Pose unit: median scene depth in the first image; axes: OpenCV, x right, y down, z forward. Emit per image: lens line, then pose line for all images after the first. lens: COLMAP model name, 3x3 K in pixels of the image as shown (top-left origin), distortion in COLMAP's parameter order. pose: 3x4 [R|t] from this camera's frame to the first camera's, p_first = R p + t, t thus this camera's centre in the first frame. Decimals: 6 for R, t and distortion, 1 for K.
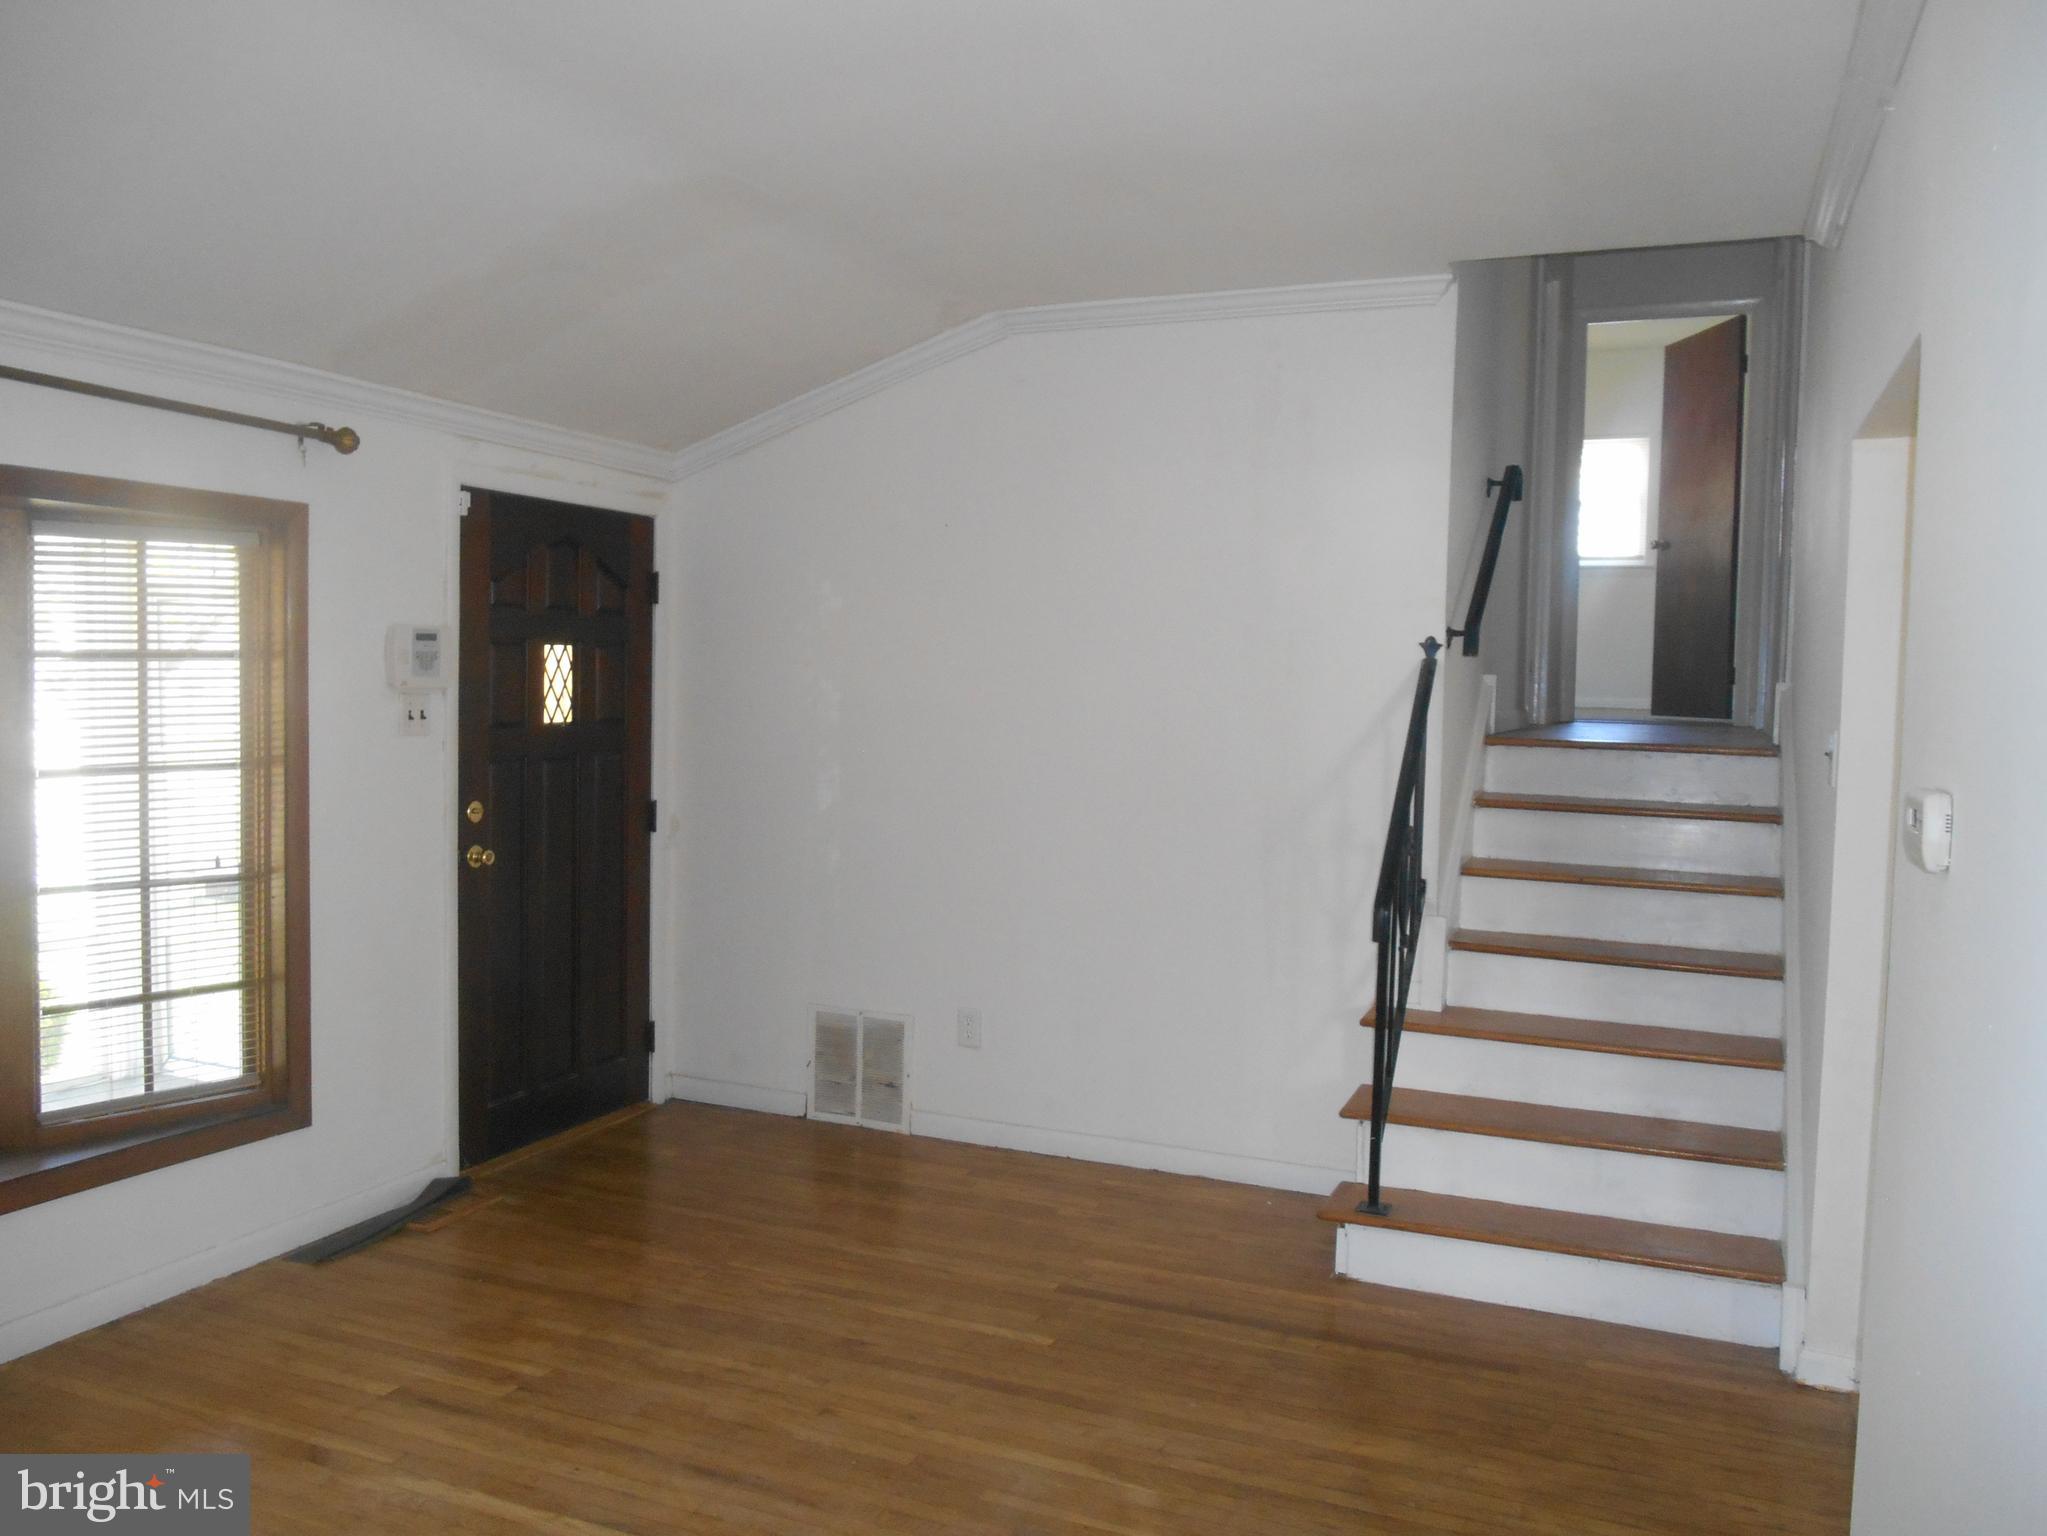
lens RADIAL K [[1592.1, 0, 1023.5], [0, 1592.1, 768.0], [0, 0, 1]] dist [-0.017268, 0.004316]
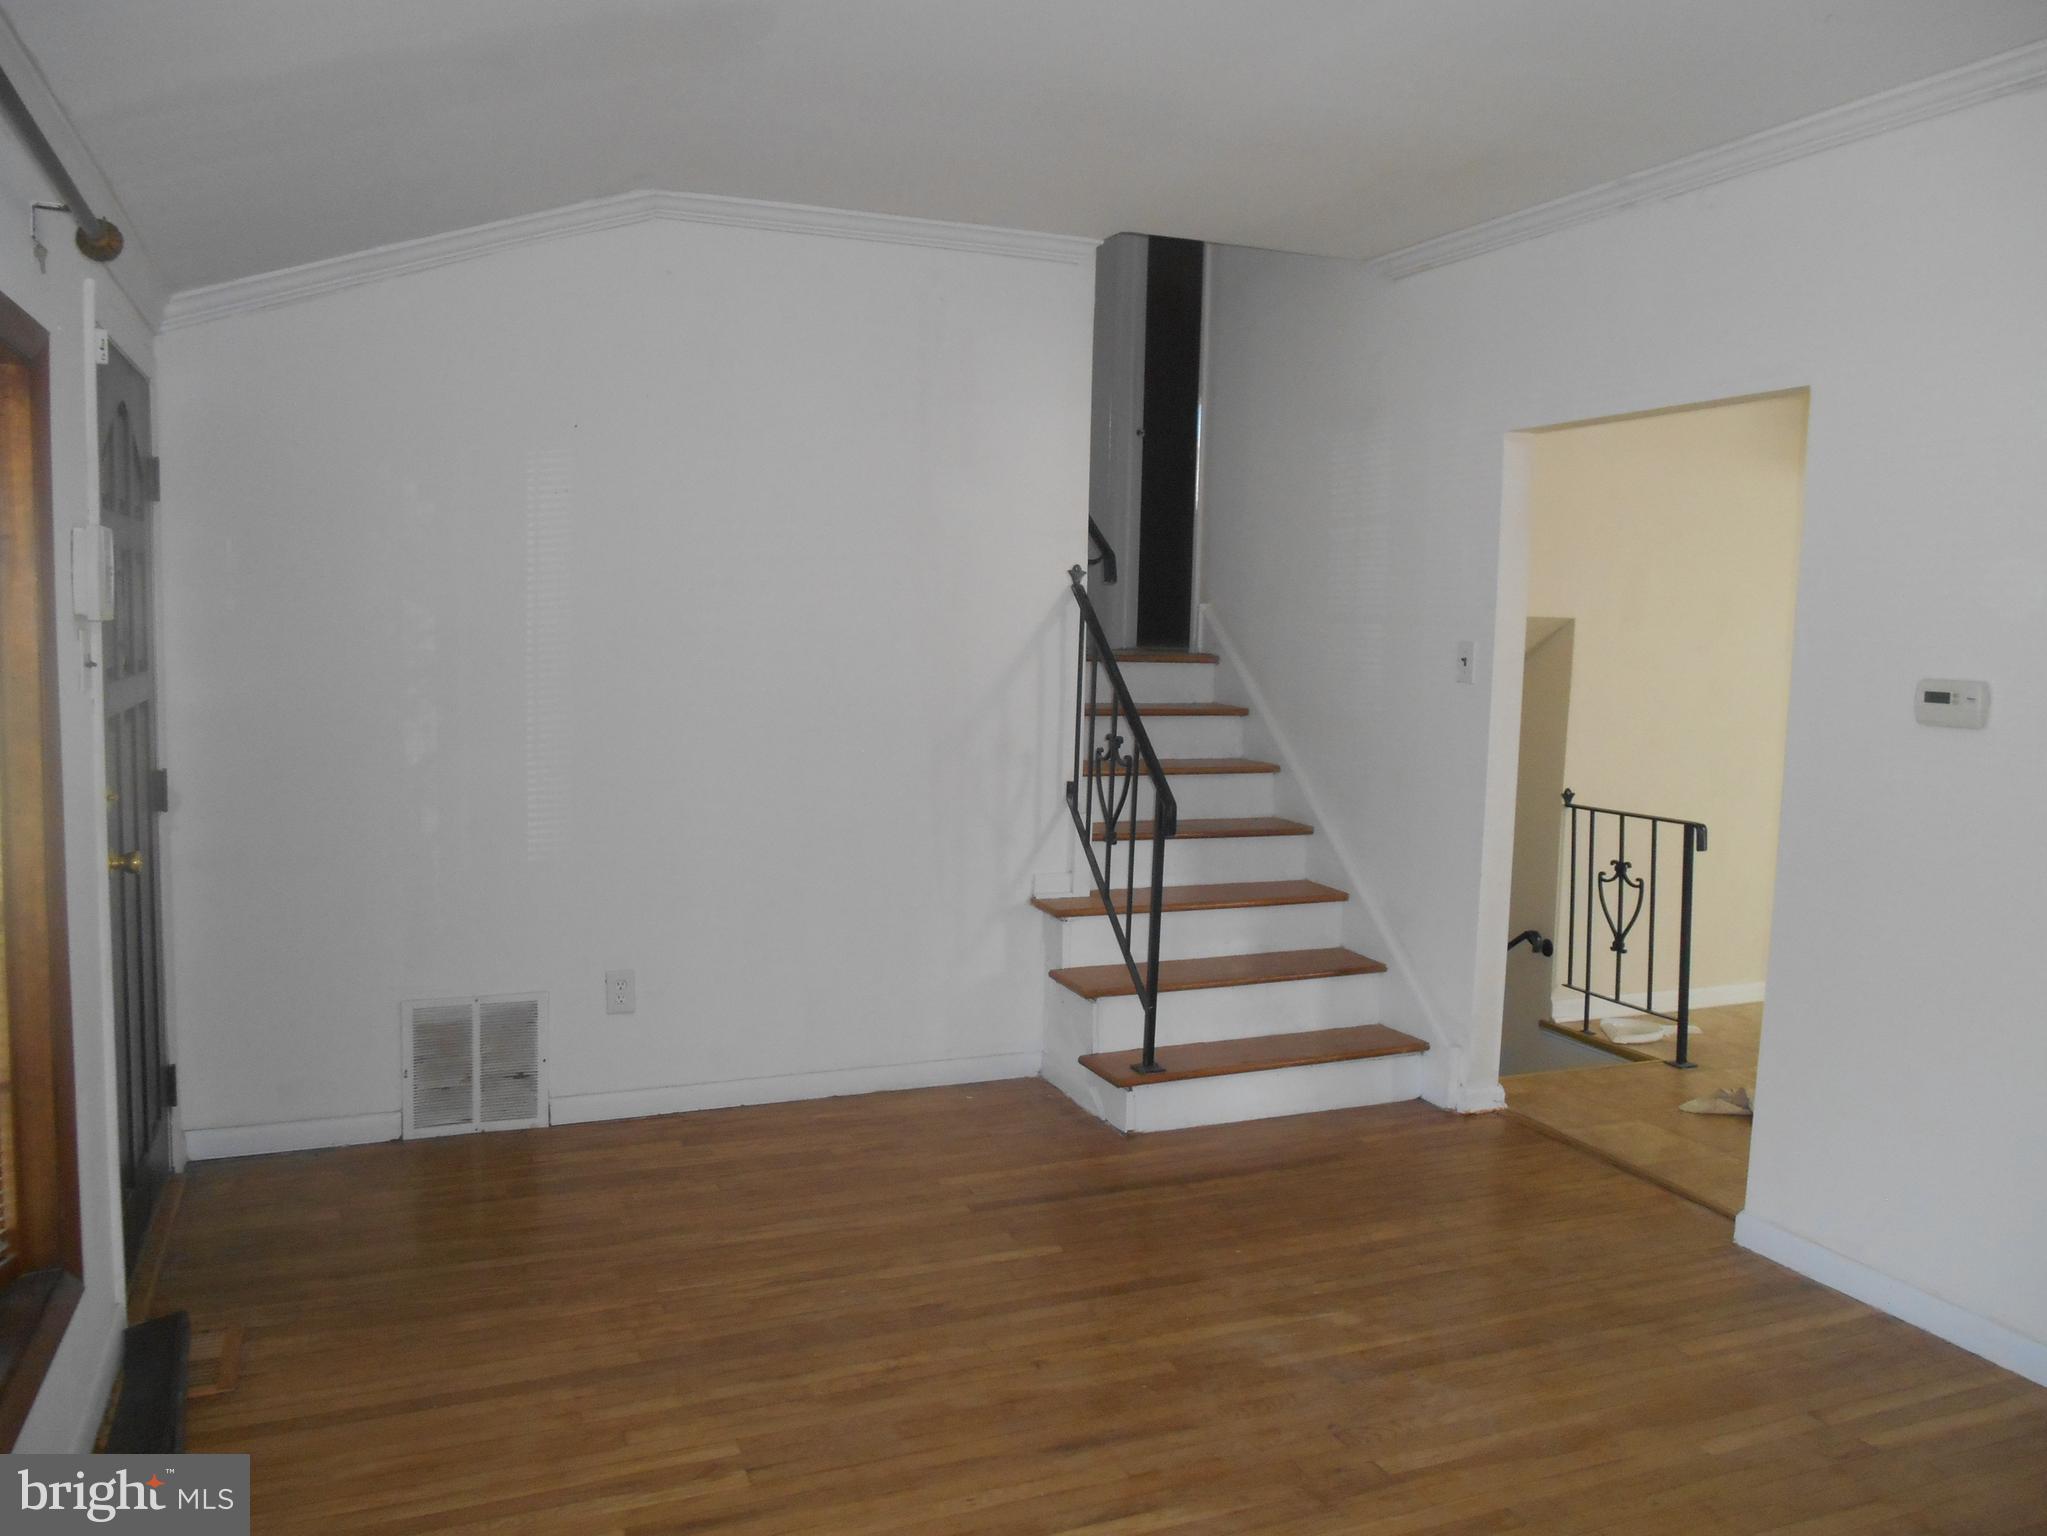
lens RADIAL K [[1592.1, 0, 1023.5], [0, 1592.1, 768.0], [0, 0, 1]] dist [-0.017268, 0.004316]
pose [[0.692732, -0.075975, 0.717182, -0.588828], [0.036885, 0.996867, 0.069976, -0.019977], [-0.720251, -0.022021, 0.693364, 0.249287]]
